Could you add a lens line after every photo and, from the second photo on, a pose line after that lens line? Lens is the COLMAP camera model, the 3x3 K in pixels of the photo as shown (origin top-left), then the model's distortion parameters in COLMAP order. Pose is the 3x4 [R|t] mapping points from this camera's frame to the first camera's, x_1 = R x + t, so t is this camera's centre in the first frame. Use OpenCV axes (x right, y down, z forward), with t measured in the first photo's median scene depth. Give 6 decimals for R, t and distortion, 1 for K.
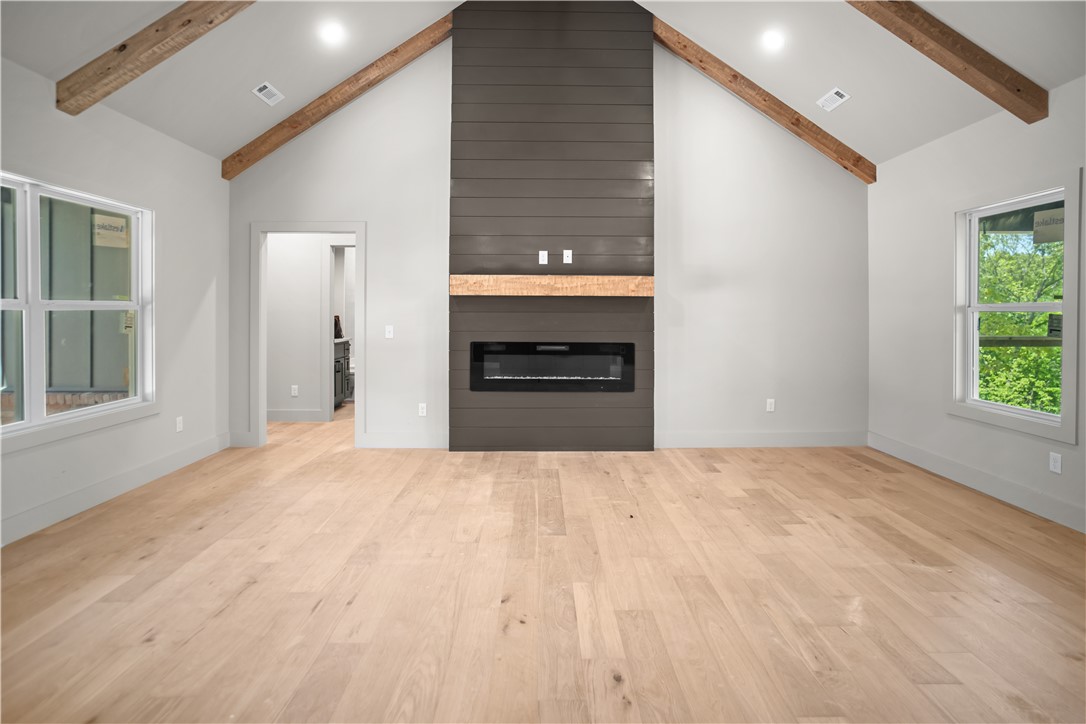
lens RADIAL K [[569.7, 0, 552.2], [0, 569.7, 313.0], [0, 0, 1]] dist [-0.071052, 0.055209]
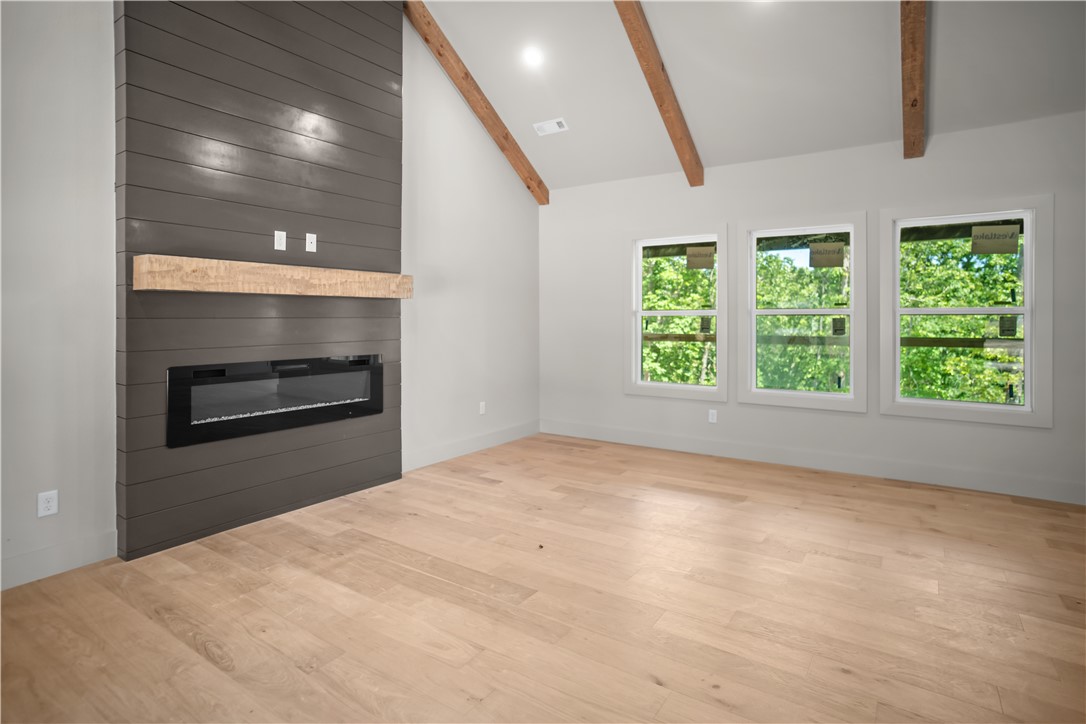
lens RADIAL K [[569.7, 0, 552.2], [0, 569.7, 313.0], [0, 0, 1]] dist [-0.071052, 0.055209]
pose [[0.572414, 0.001195, 0.819964, -0.397060], [0.003865, 0.999984, -0.004155, -0.003100], [-0.819956, 0.005548, 0.572400, 0.324918]]
